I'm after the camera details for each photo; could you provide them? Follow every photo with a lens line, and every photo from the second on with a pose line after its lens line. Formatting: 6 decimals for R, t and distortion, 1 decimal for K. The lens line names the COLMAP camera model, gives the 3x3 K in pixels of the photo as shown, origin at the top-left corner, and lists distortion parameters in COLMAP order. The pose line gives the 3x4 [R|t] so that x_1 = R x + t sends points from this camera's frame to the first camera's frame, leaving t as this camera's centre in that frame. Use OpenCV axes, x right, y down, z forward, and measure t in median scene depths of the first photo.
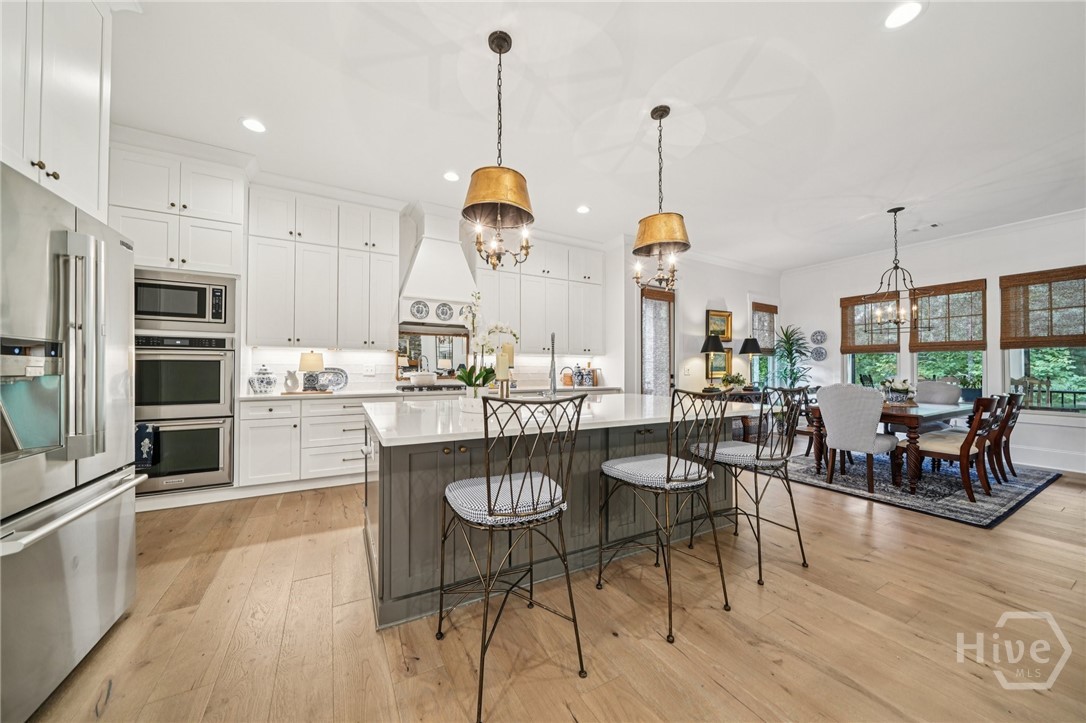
lens RADIAL K [[375.6, 0, 546.7], [0, 375.6, 364.3], [0, 0, 1]] dist [-0.002228, -0.000208]
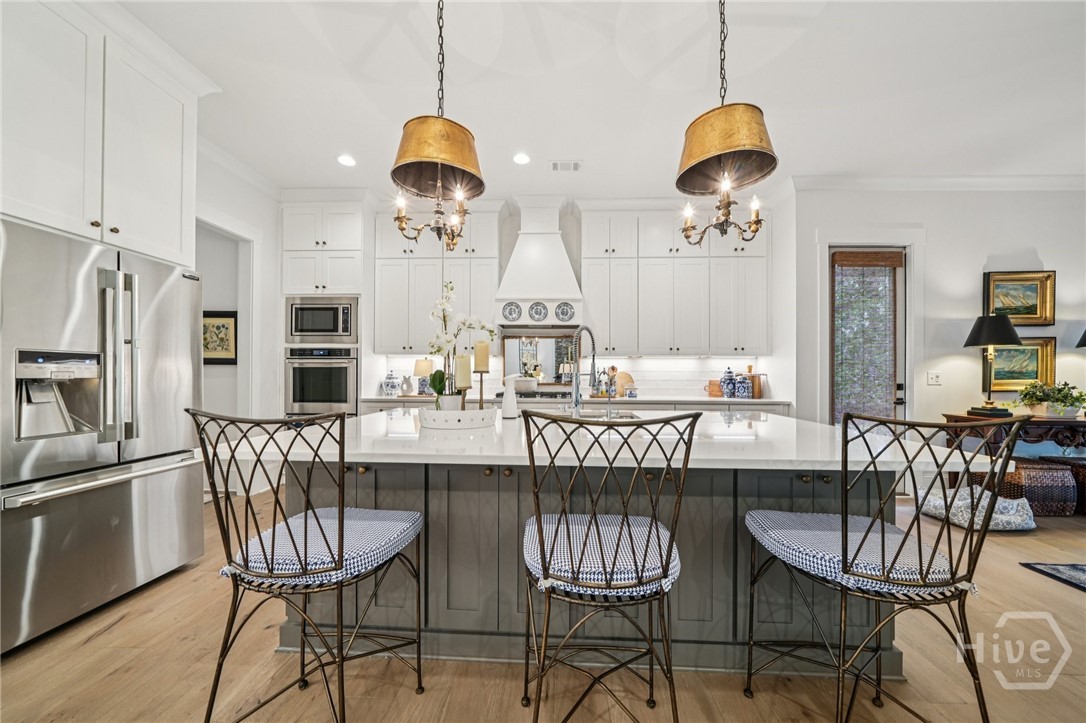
lens RADIAL K [[393.5, 0, 516.2], [0, 393.5, 359.7], [0, 0, 1]] dist [-0.012129, -0.000218]
pose [[0.852651, -0.013724, -0.522301, 0.172574], [0.006150, 0.999849, -0.016232, -0.008655], [0.522445, 0.010628, 0.852607, 0.169009]]
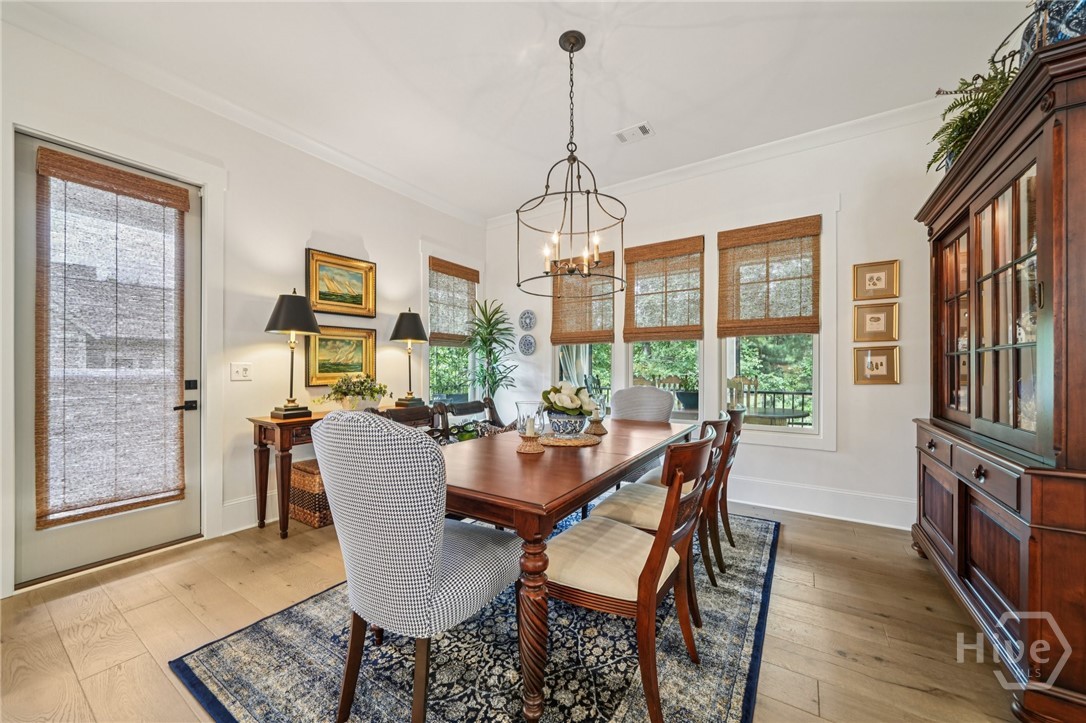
lens RADIAL K [[398.9, 0, 544.0], [0, 398.9, 371.6], [0, 0, 1]] dist [0.000887, 0.000122]
pose [[0.889493, -0.006814, 0.456899, 0.663889], [-0.001404, 0.999843, 0.017645, 0.011282], [-0.456947, -0.016337, 0.889344, 0.550651]]
